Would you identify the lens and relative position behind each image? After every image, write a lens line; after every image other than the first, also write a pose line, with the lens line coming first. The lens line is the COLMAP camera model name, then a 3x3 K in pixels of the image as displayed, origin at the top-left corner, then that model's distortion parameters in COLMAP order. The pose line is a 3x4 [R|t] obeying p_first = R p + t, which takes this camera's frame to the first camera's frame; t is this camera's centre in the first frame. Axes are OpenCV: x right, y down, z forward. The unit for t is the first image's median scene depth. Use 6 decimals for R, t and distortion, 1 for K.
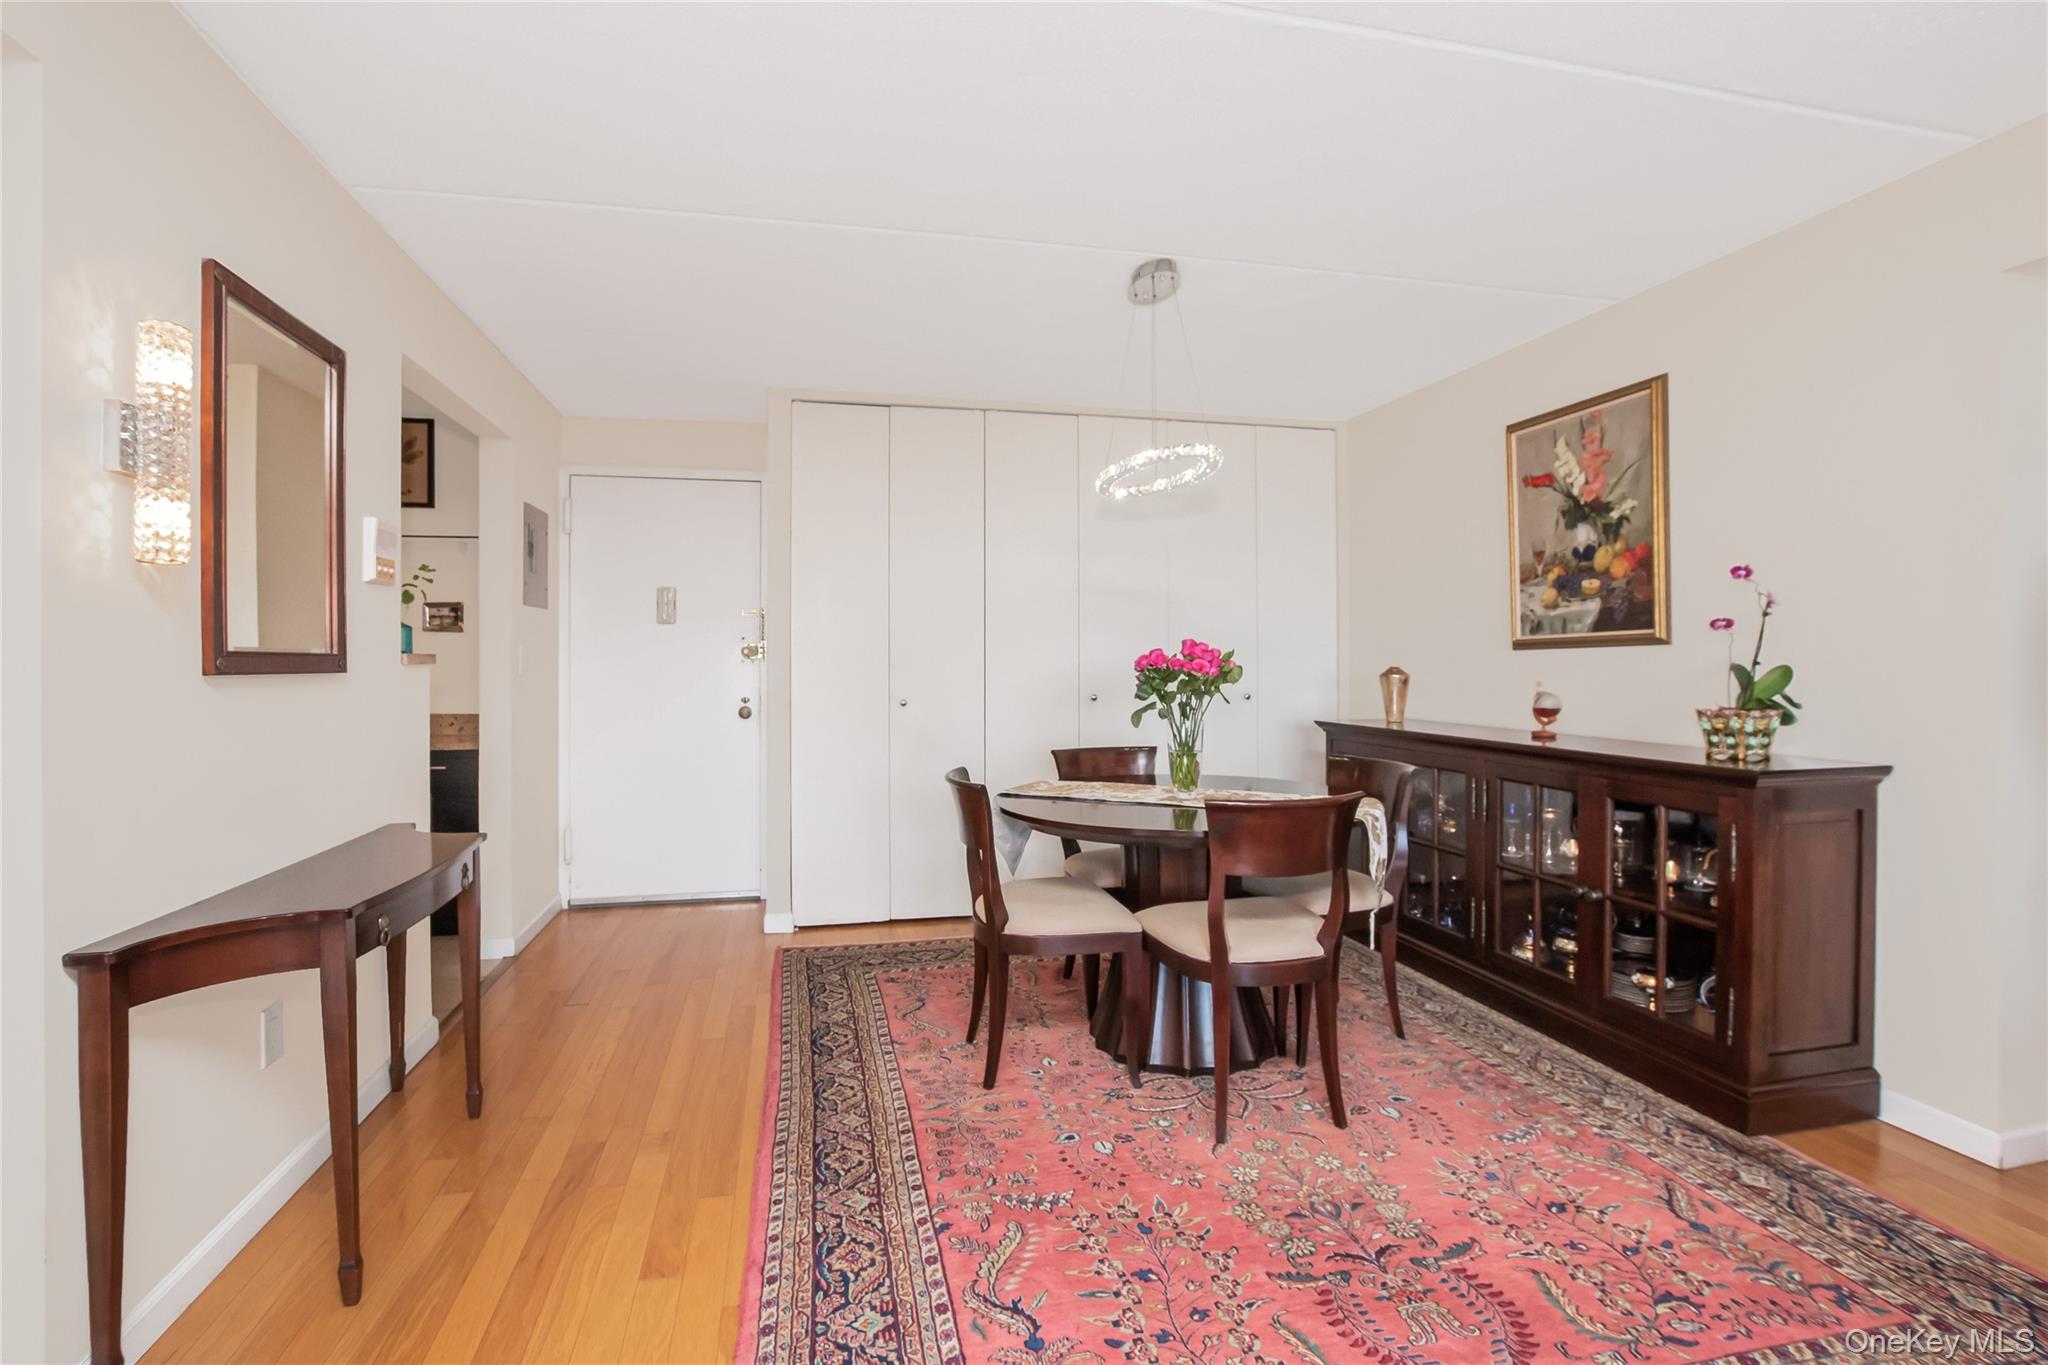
lens RADIAL K [[913.3, 0, 969.7], [0, 913.3, 660.7], [0, 0, 1]] dist [-0.000303, 0.000029]
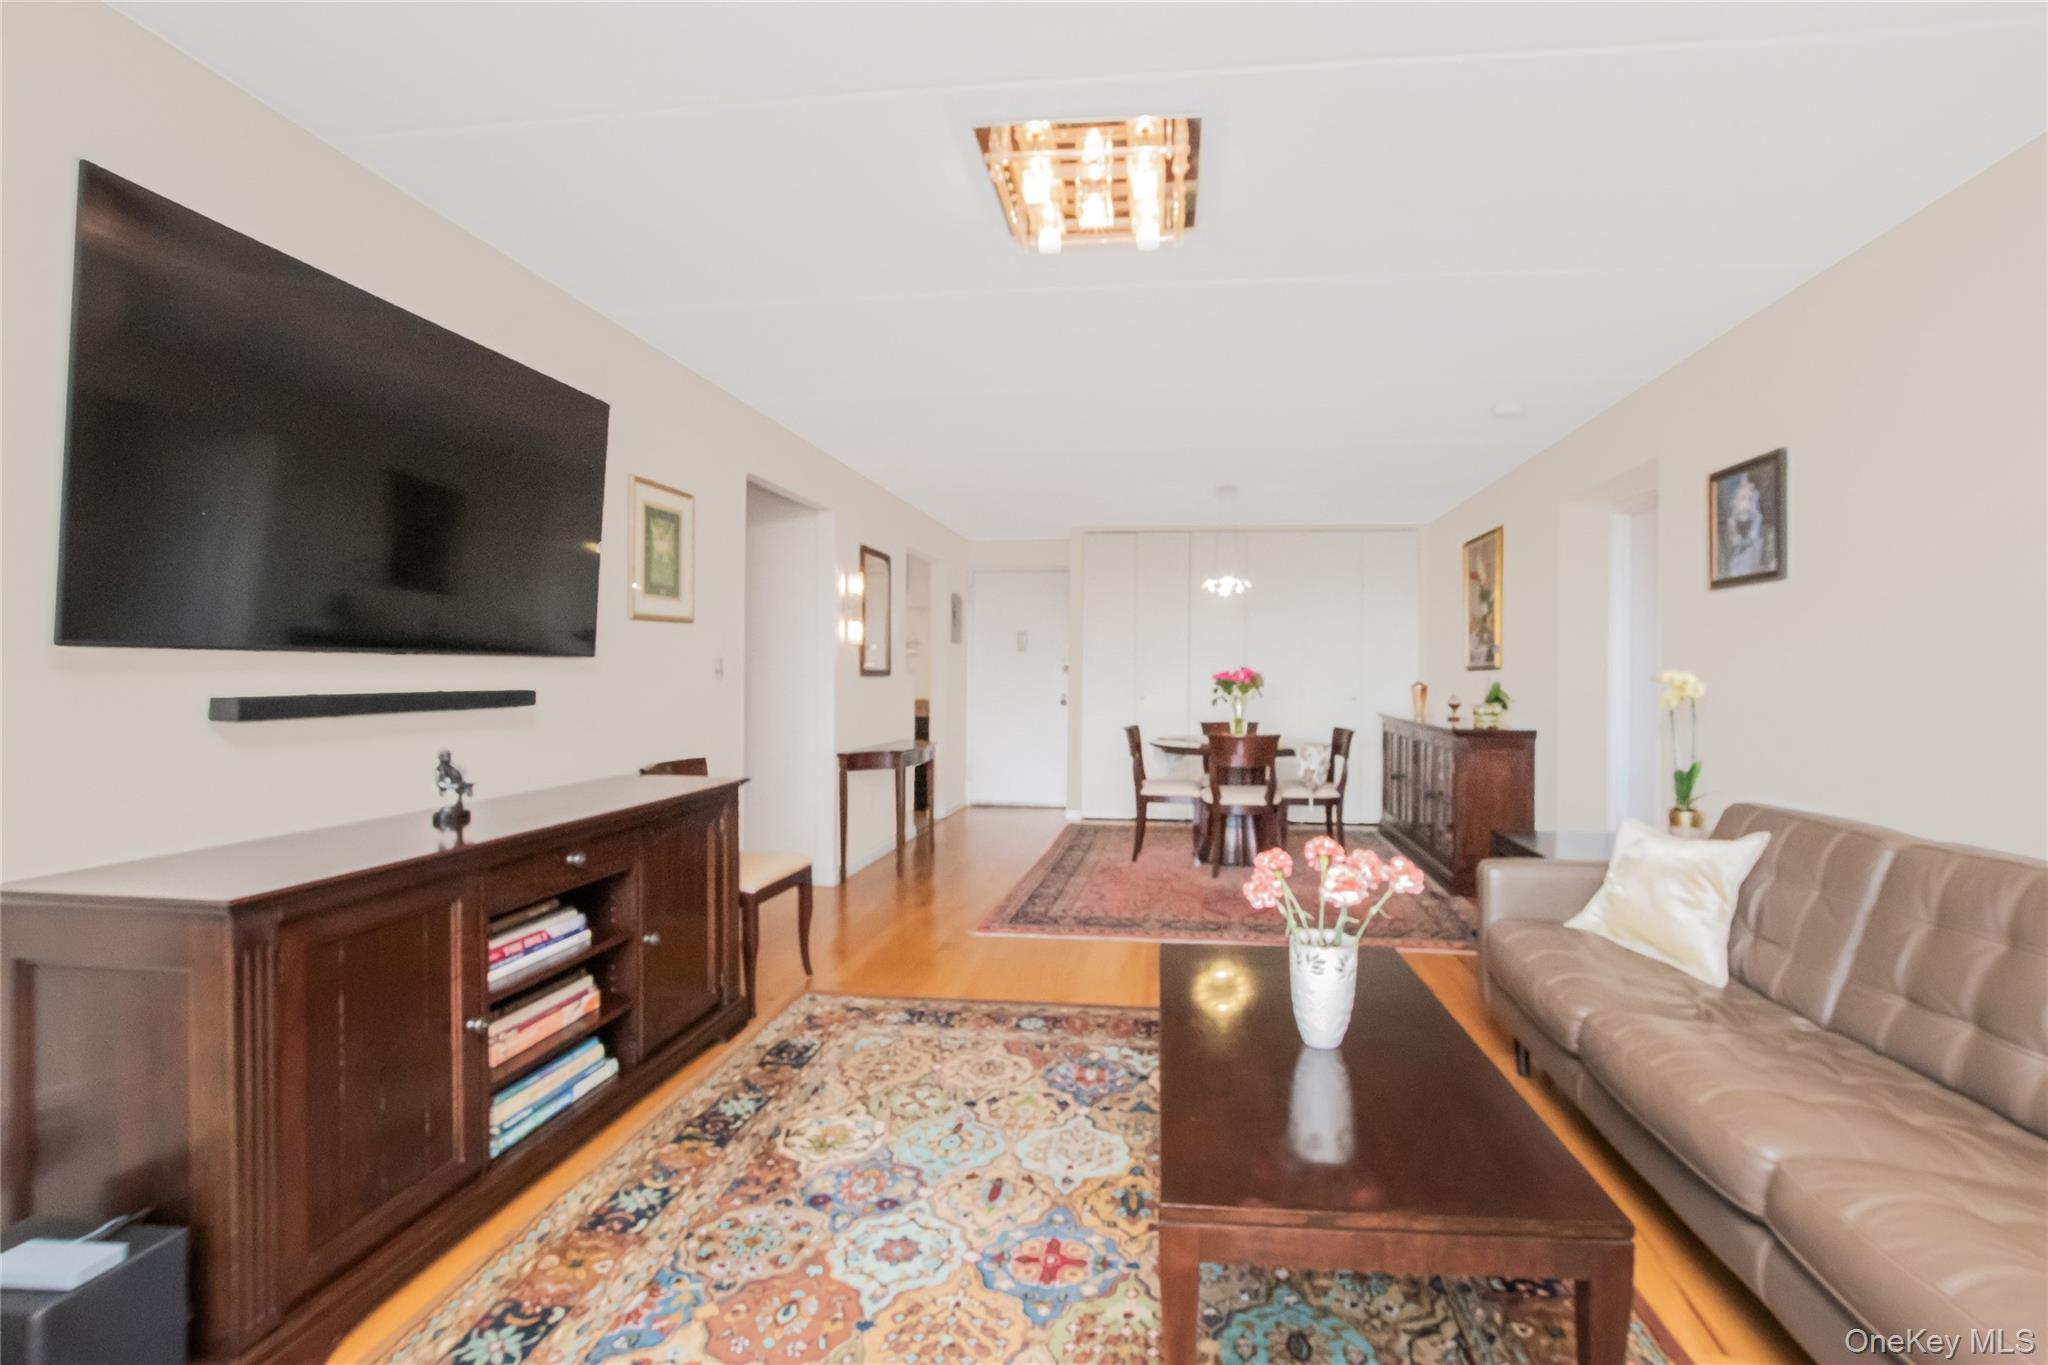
lens RADIAL K [[913.3, 0, 1025.6], [0, 913.3, 677.4], [0, 0, 1]] dist [-0.000303, 0.000029]
pose [[0.932760, 0.012143, -0.360292, 0.530999], [-0.009715, 0.999916, 0.008549, -0.009515], [0.360366, -0.004474, 0.932800, -1.108612]]
